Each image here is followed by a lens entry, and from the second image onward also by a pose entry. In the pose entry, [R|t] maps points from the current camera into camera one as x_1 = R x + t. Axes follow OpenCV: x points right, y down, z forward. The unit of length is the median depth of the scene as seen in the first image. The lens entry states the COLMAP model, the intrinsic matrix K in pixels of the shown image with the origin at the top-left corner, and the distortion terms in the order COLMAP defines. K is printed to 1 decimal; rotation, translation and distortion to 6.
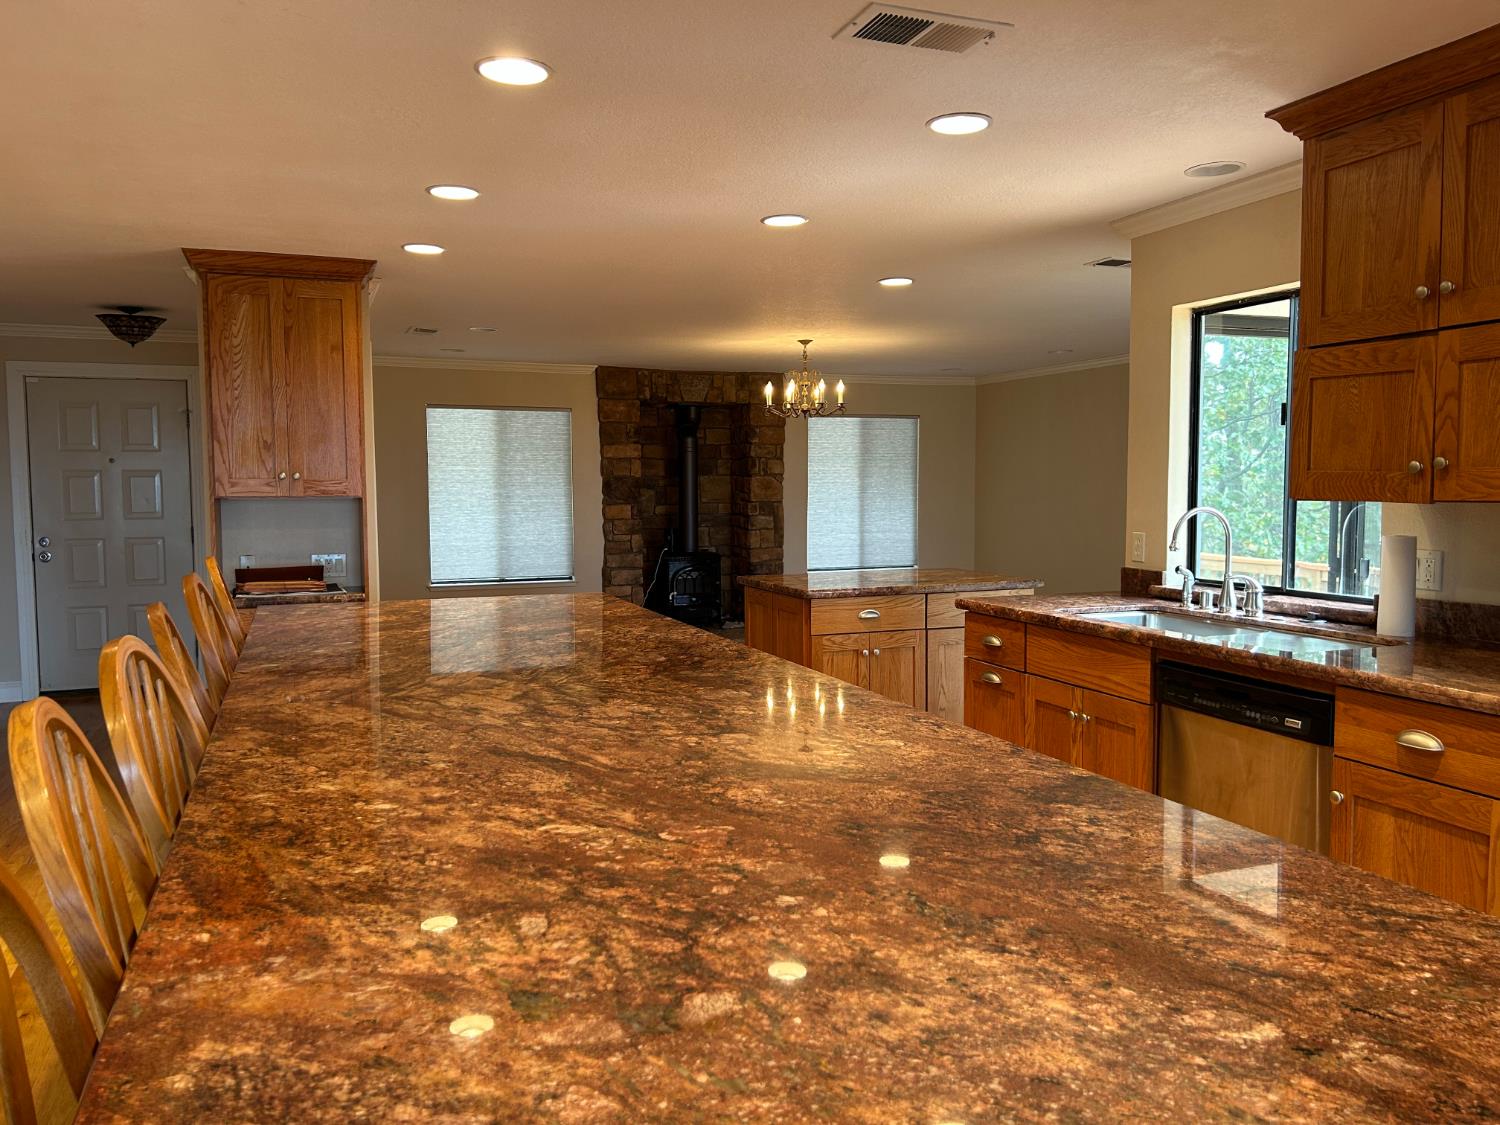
lens RADIAL K [[1135.7, 0, 756.8], [0, 1135.7, 564.7], [0, 0, 1]] dist [0.055057, -0.062354]
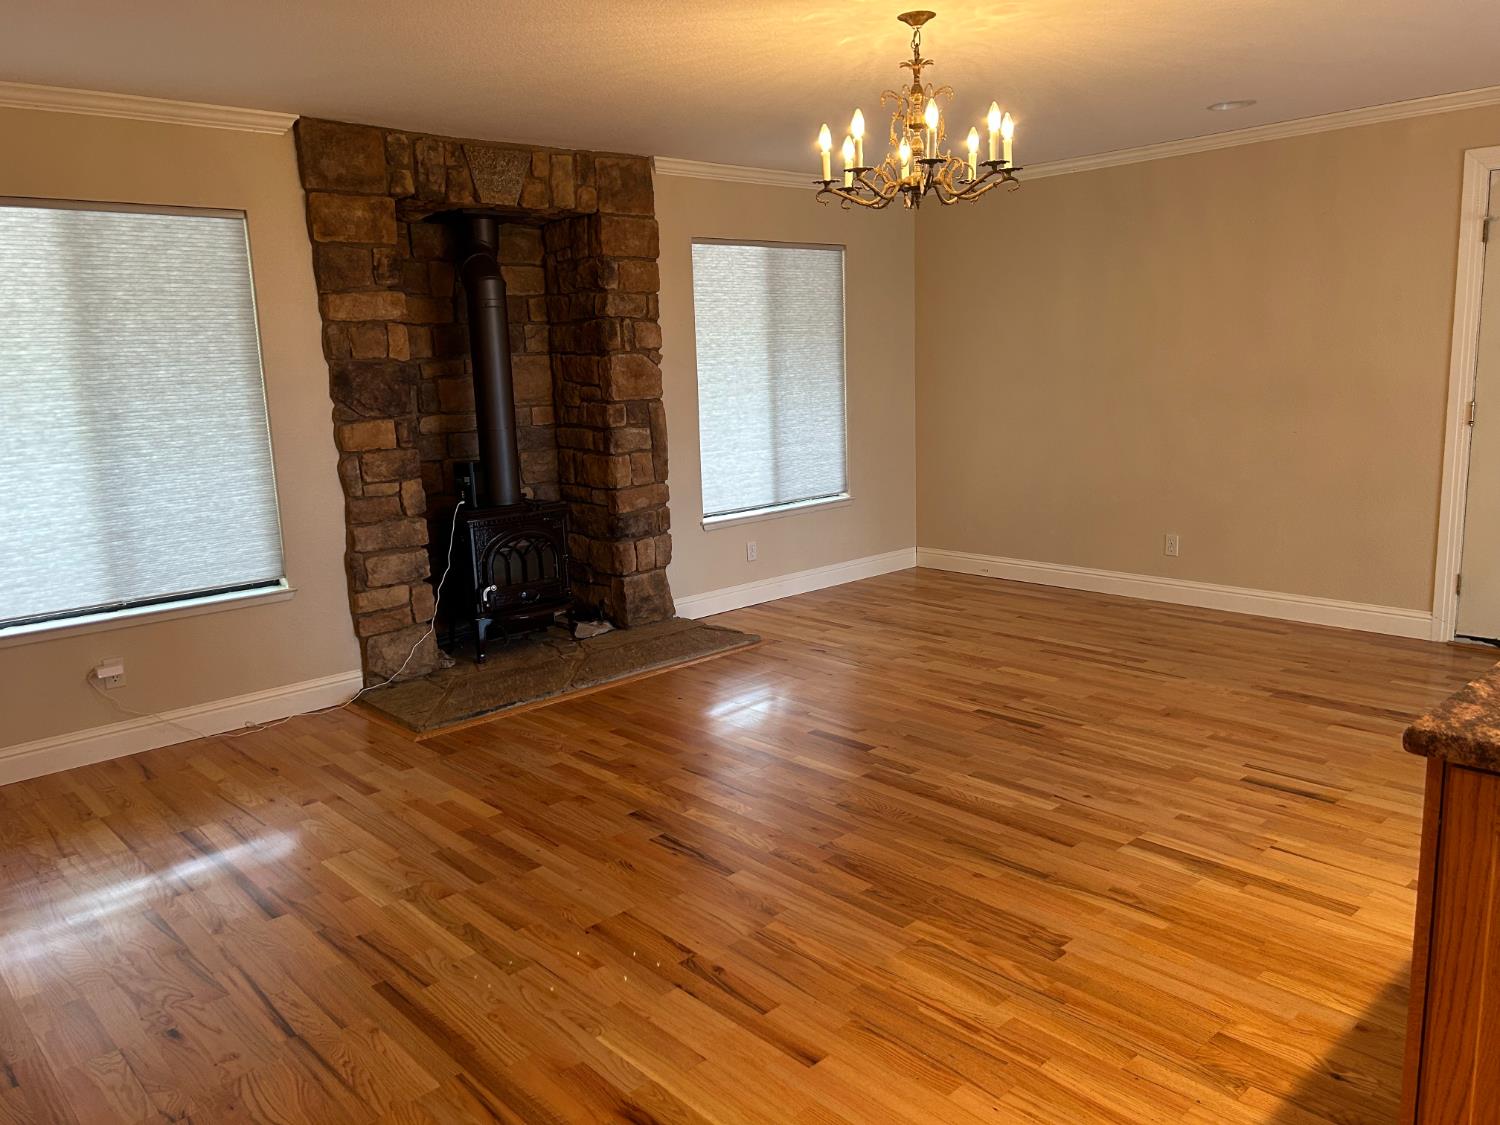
lens RADIAL K [[1135.7, 0, 745.3], [0, 1135.7, 563.1], [0, 0, 1]] dist [0.055057, -0.062354]
pose [[0.939791, -0.087662, 0.330315, -0.135957], [0.052200, 0.992021, 0.114754, -0.040010], [-0.337739, -0.090602, 0.936869, 0.484837]]
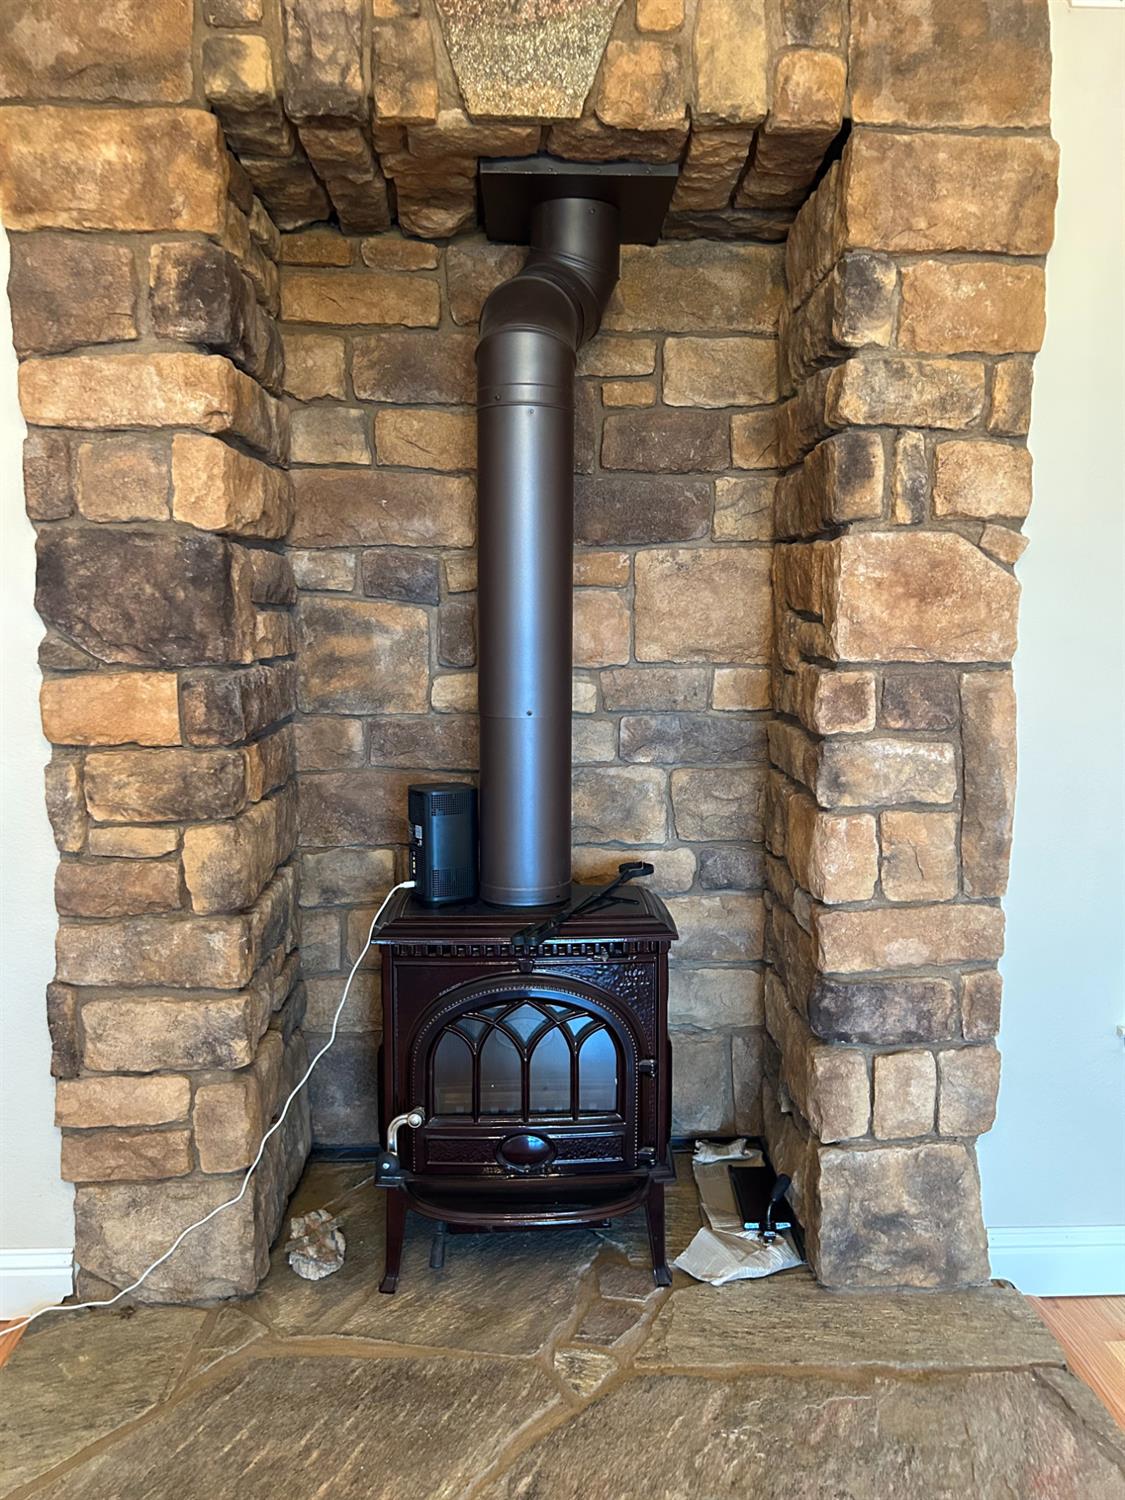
lens RADIAL K [[1135.7, 0, 561.3], [0, 1135.7, 758.8], [0, 0, 1]] dist [0.055057, -0.062354]
pose [[0.939052, 0.046984, -0.340551, 0.018673], [-0.030099, 0.998049, 0.054698, -0.050895], [0.342456, -0.041114, 0.938634, 0.835095]]
